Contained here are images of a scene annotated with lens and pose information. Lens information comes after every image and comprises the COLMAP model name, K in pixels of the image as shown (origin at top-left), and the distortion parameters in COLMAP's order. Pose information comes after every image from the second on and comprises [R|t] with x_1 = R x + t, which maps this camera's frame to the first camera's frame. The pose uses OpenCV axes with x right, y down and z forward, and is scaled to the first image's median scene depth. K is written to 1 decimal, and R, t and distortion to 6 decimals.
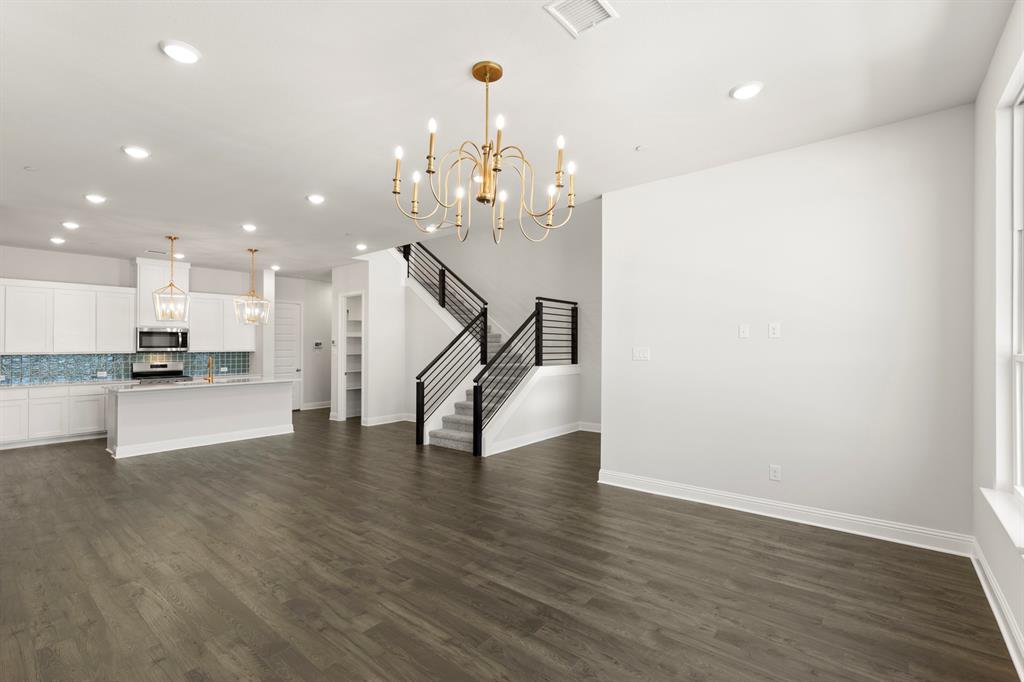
lens RADIAL K [[467.7, 0, 510.5], [0, 467.7, 338.4], [0, 0, 1]] dist [0.003151, -0.000208]
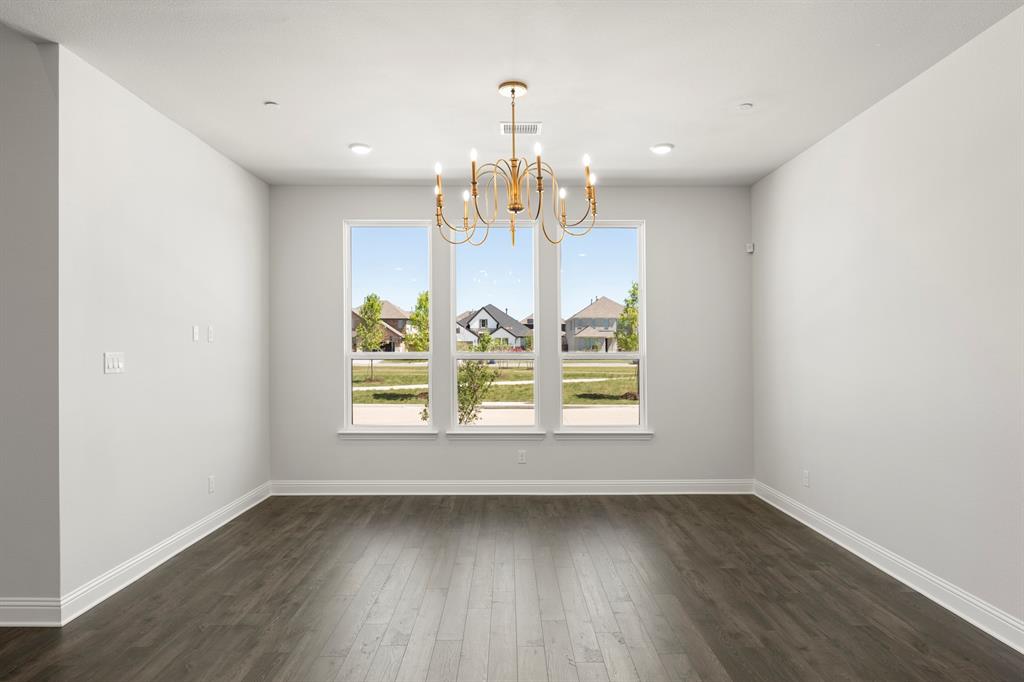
lens RADIAL K [[600.3, 0, 511.9], [0, 600.3, 342.3], [0, 0, 1]] dist [-0.003768, -0.000086]
pose [[-0.649288, 0.018865, 0.760309, -0.320753], [-0.007763, 0.999476, -0.031429, 0.013630], [-0.760503, -0.026309, -0.648801, 0.561574]]
